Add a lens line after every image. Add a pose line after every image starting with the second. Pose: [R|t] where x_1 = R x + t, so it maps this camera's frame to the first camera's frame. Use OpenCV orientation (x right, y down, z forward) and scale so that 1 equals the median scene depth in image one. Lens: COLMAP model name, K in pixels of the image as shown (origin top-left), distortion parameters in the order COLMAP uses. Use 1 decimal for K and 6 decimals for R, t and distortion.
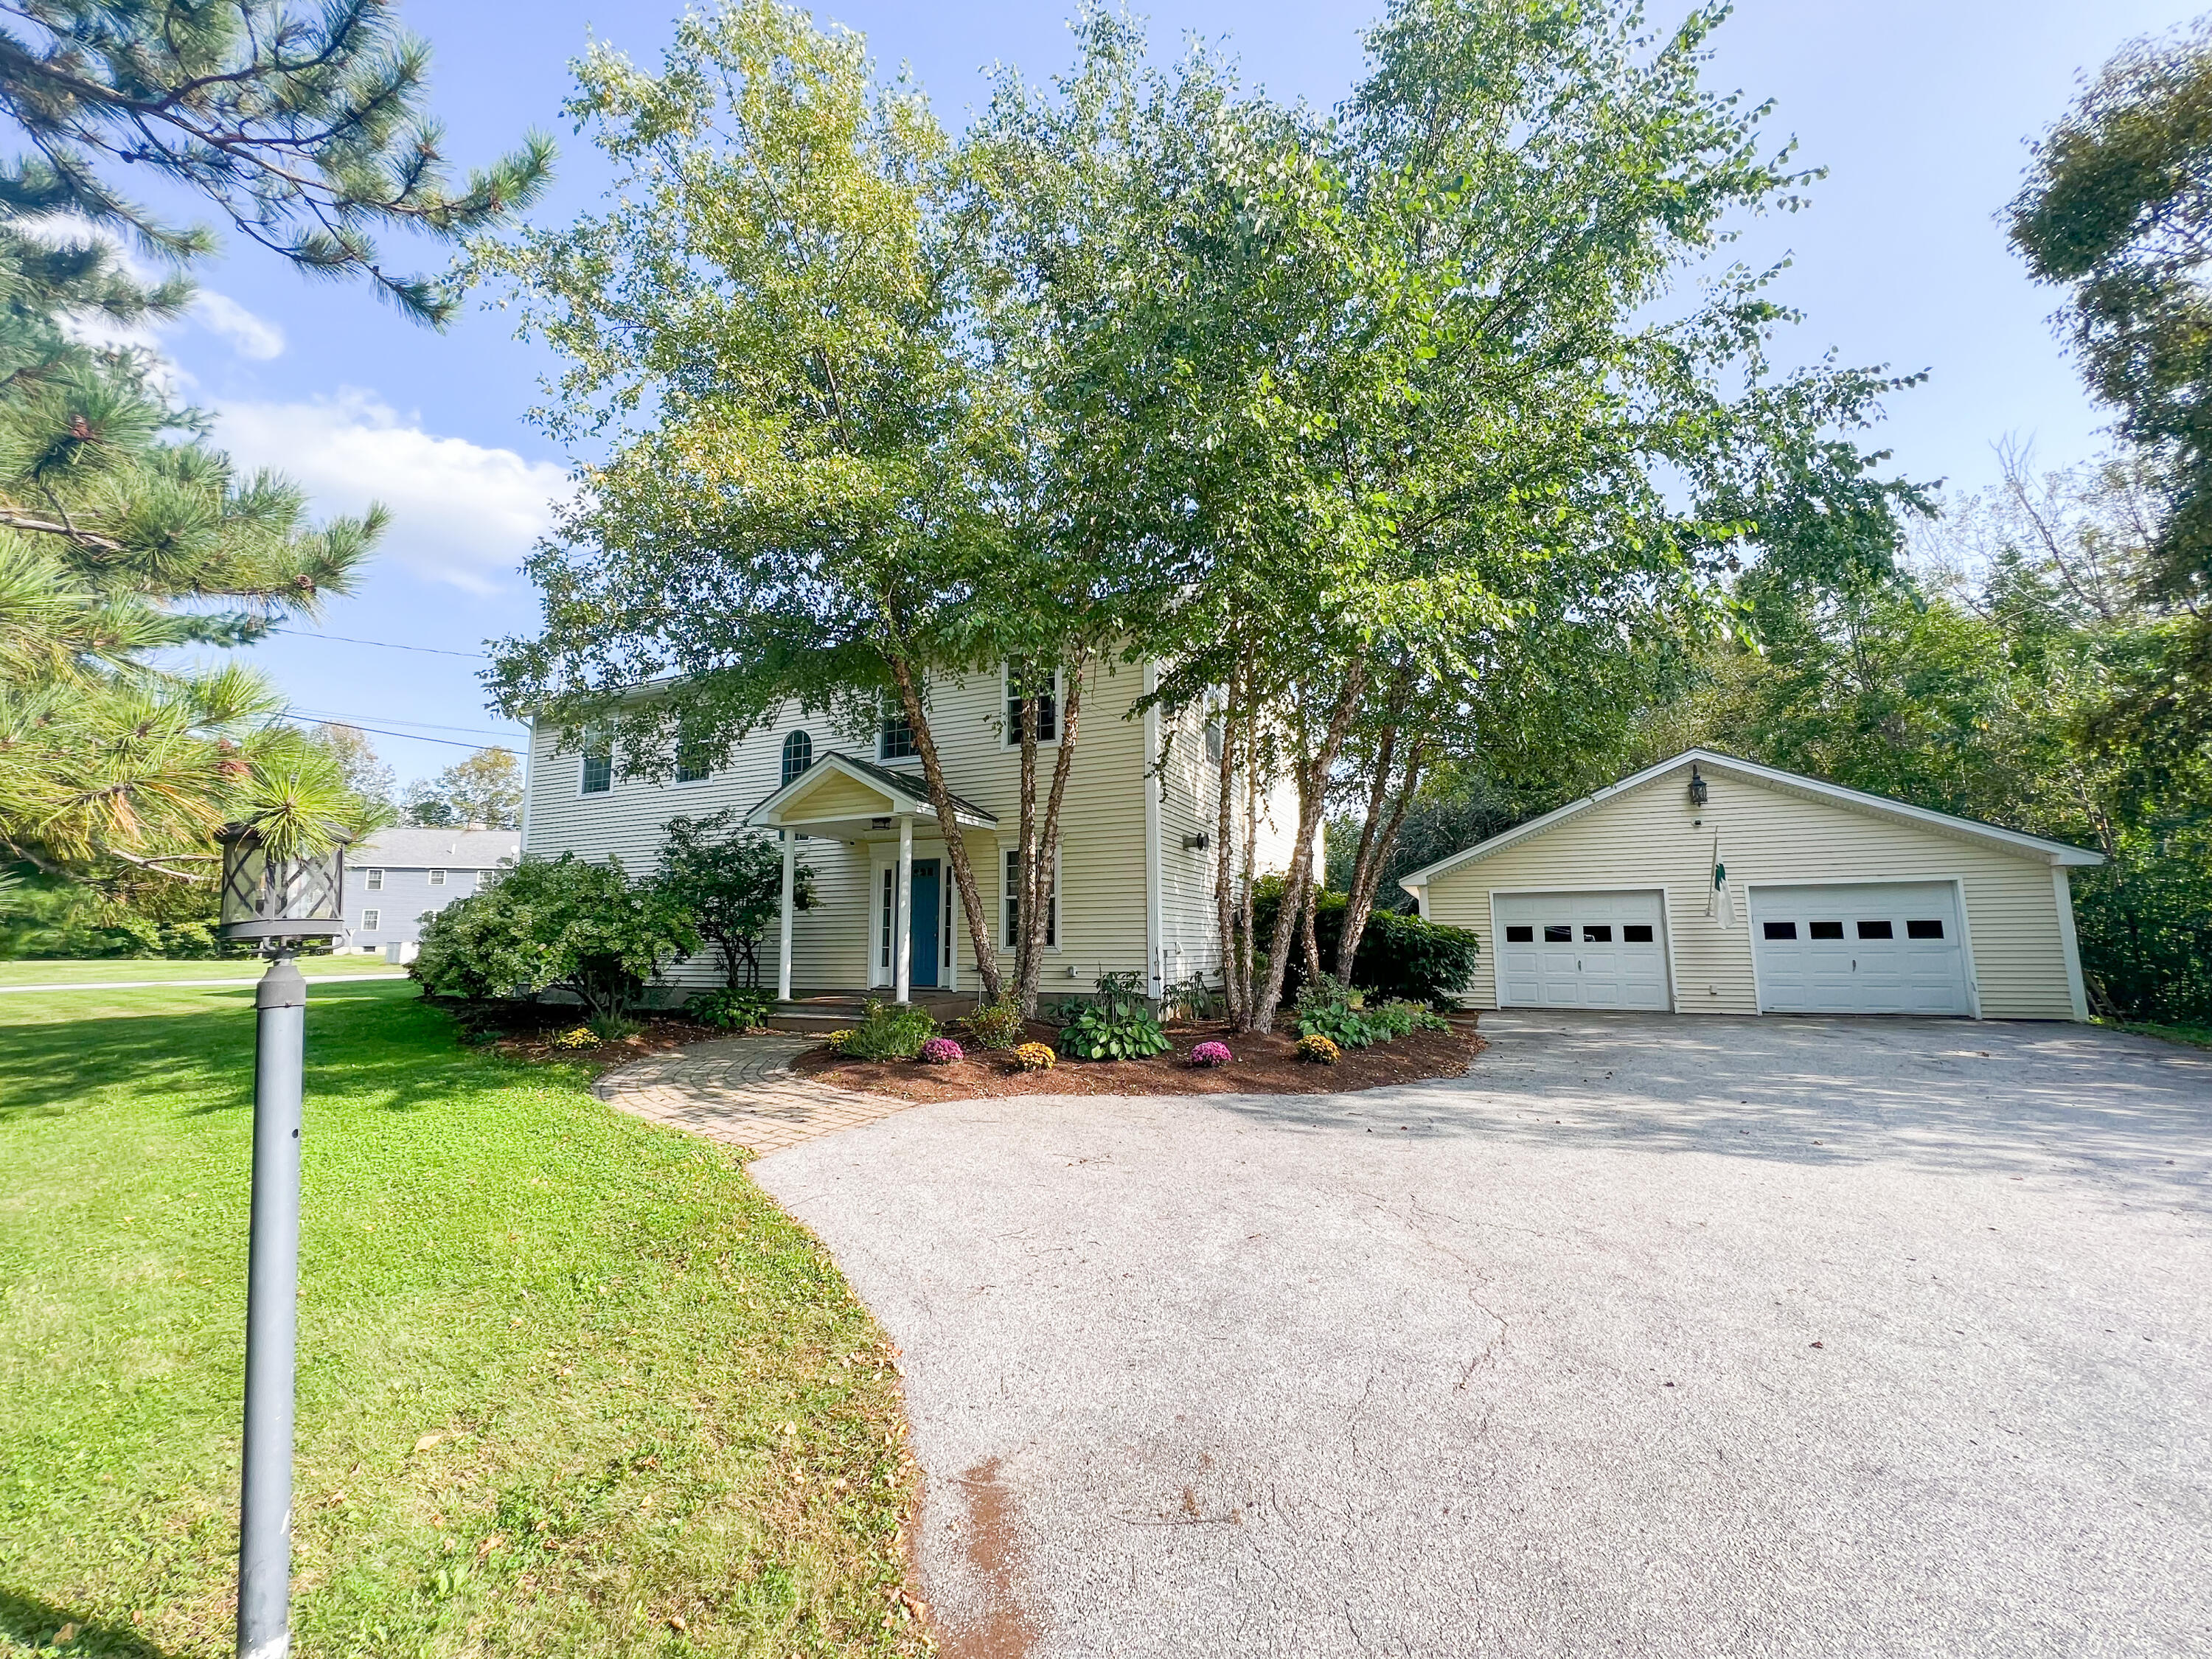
lens RADIAL K [[884.7, 0, 1107.2], [0, 884.7, 837.9], [0, 0, 1]] dist [0.004041, 0.001170]
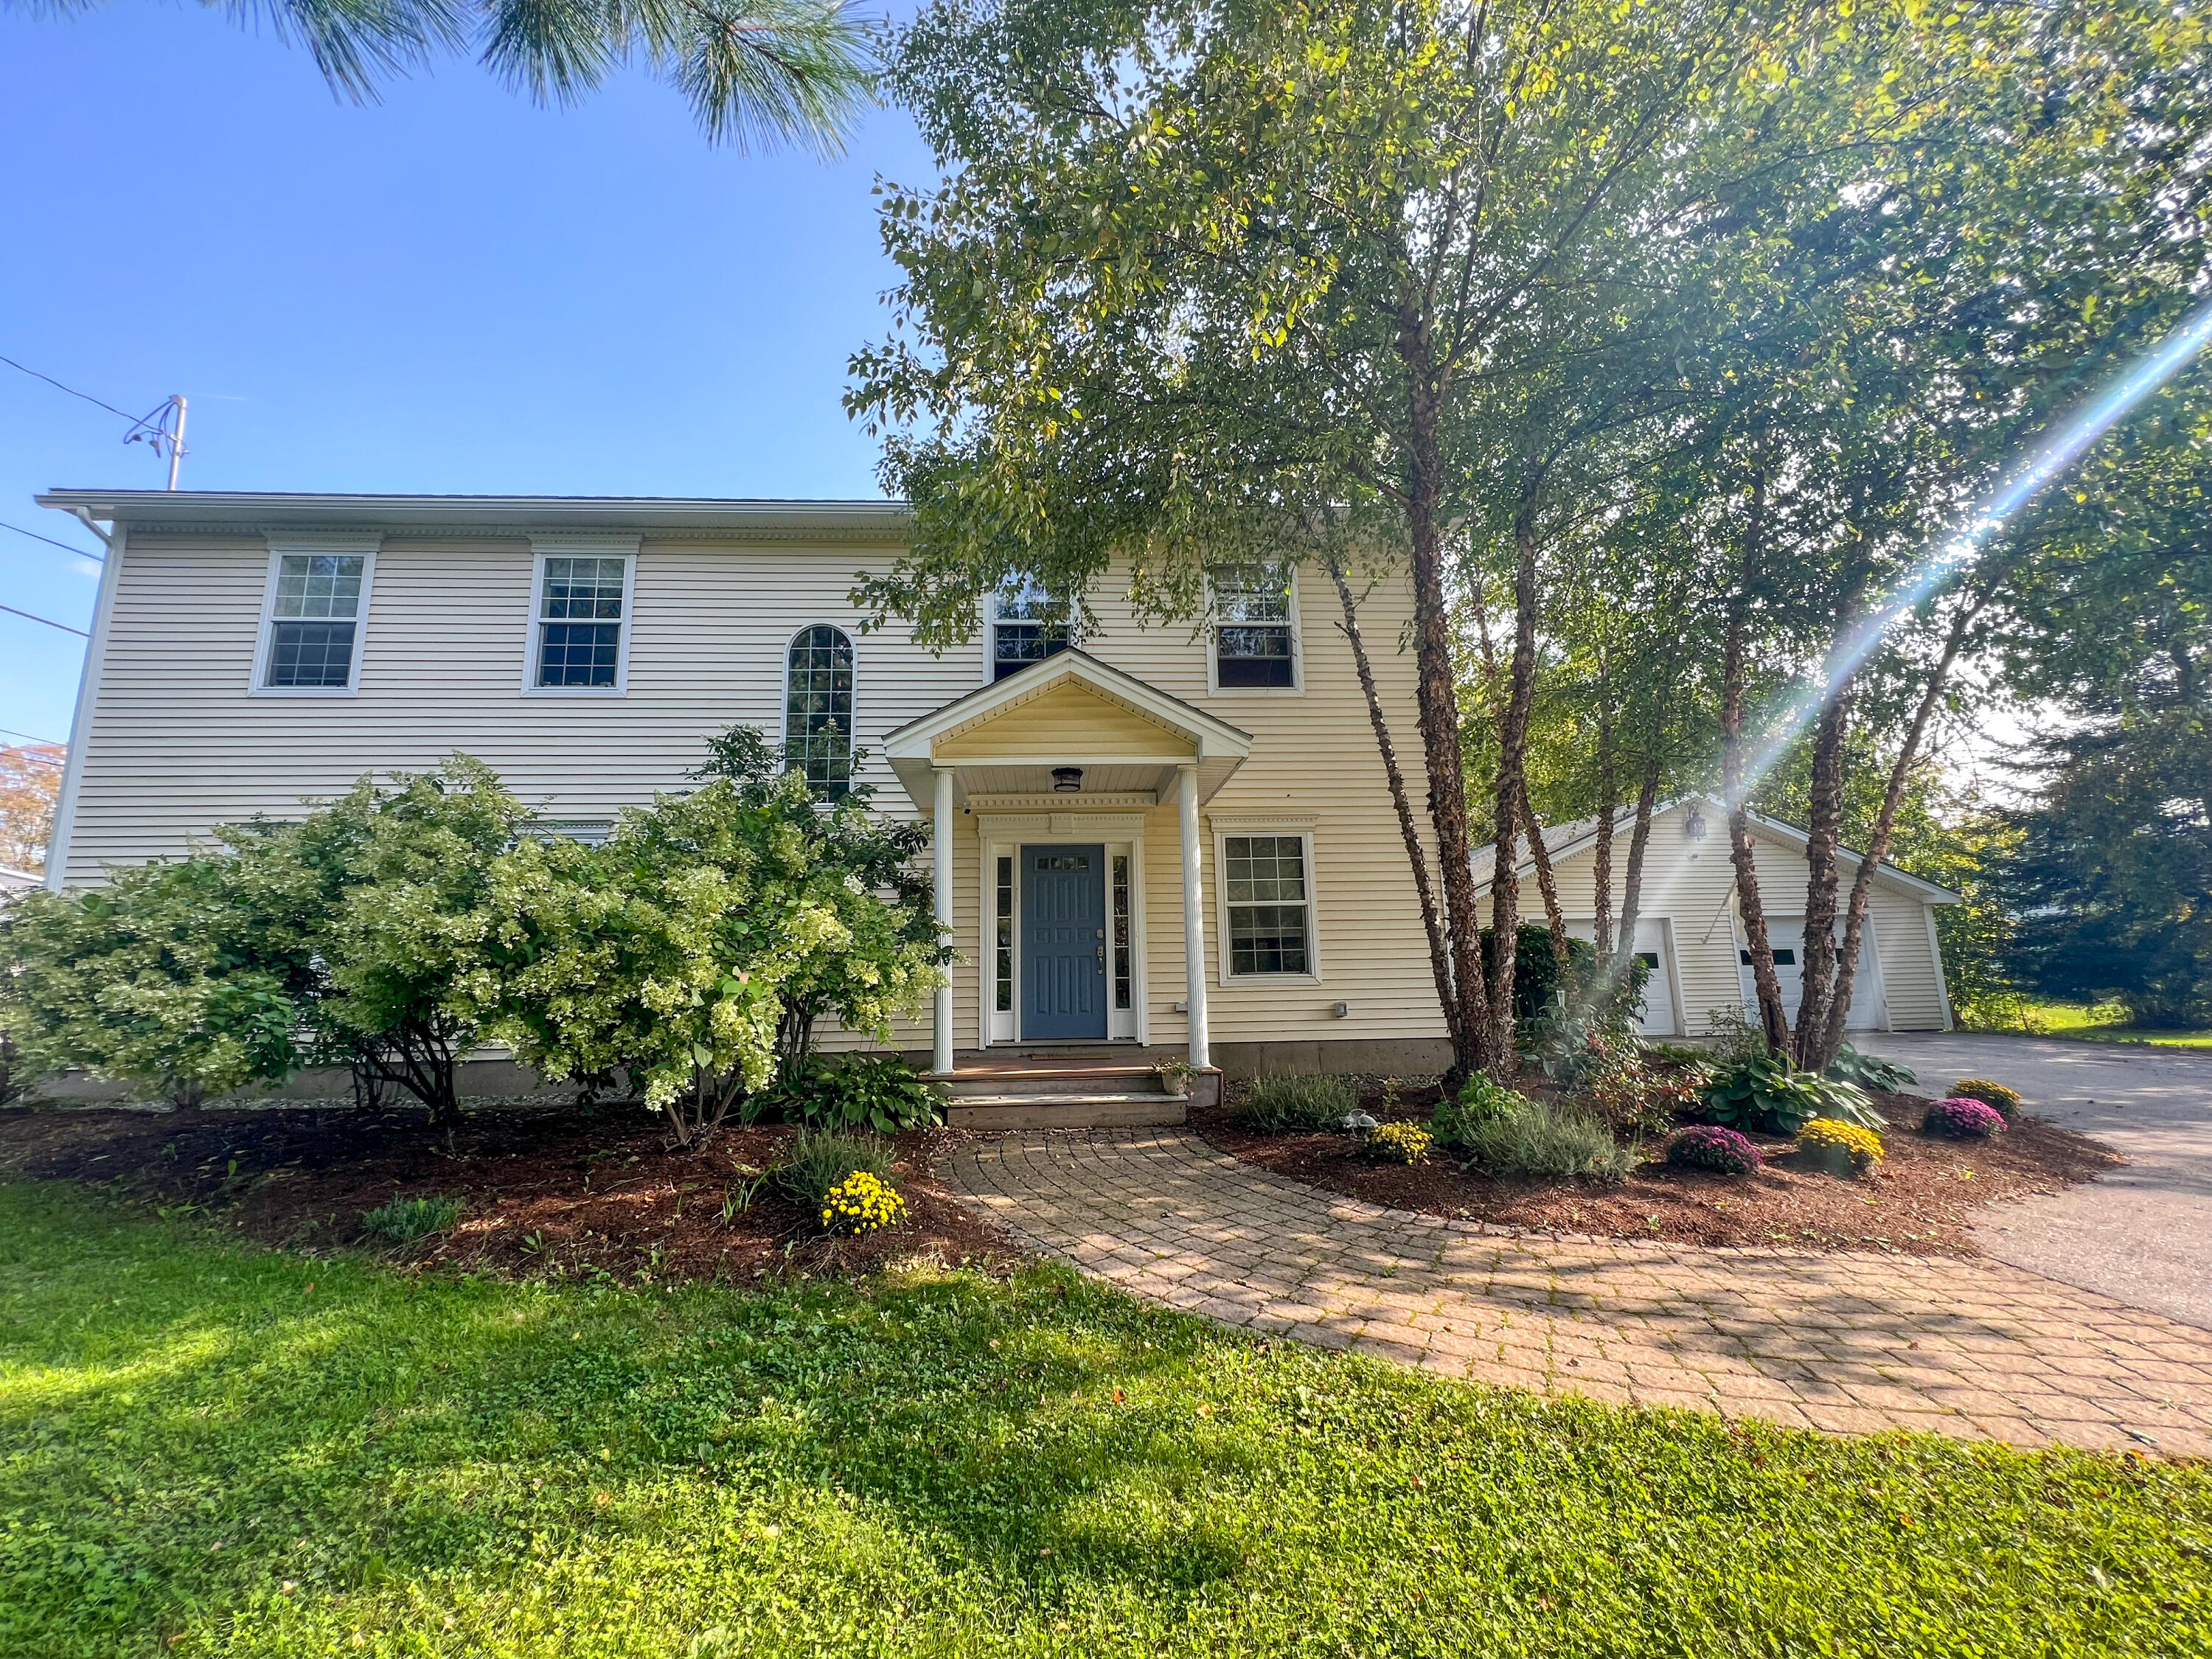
lens RADIAL K [[884.7, 0, 1095.0], [0, 884.7, 824.7], [0, 0, 1]] dist [0.004041, 0.001170]
pose [[0.884547, 0.071367, 0.460959, -0.536155], [-0.044864, 0.996661, -0.068216, 0.058690], [-0.464289, 0.039660, 0.884795, 0.440980]]
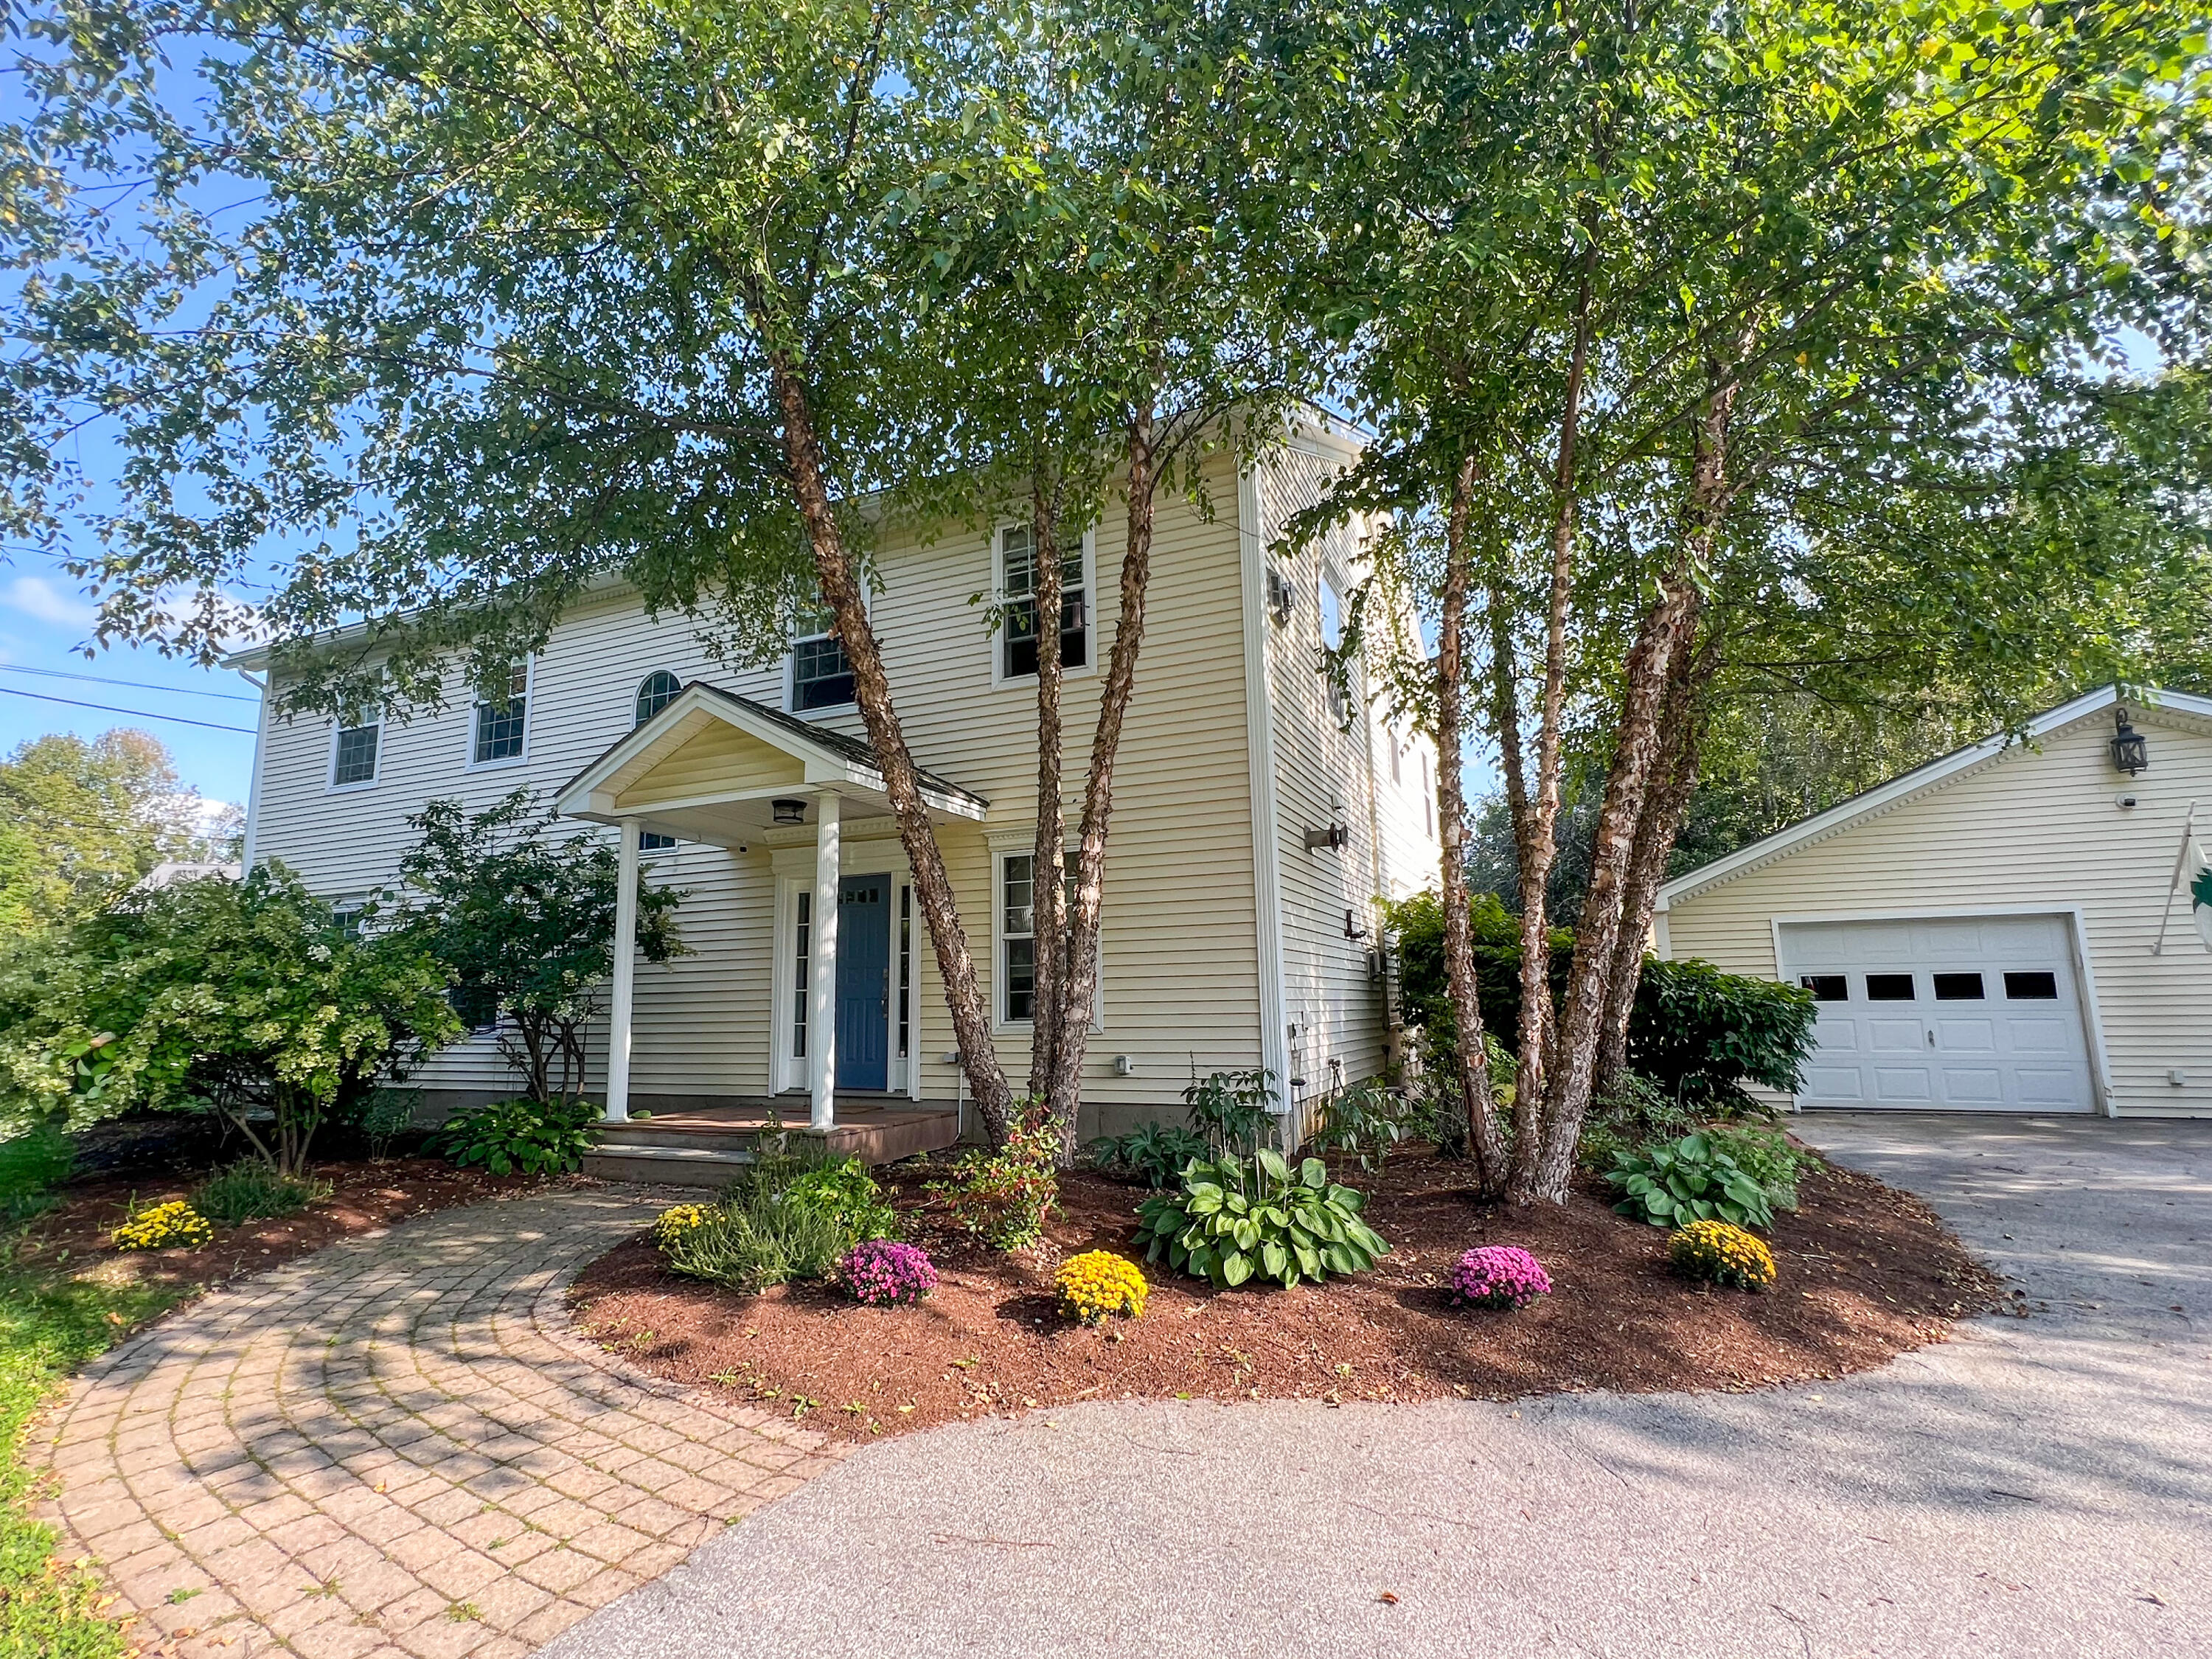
lens RADIAL K [[1105.1, 0, 1098.4], [0, 1105.1, 824.3], [0, 0, 1]] dist [0.005297, -0.000267]
pose [[0.999904, -0.012539, -0.005938, -0.047853], [0.012284, 0.999075, -0.041200, 0.025118], [0.006449, 0.041123, 0.999133, 0.274351]]
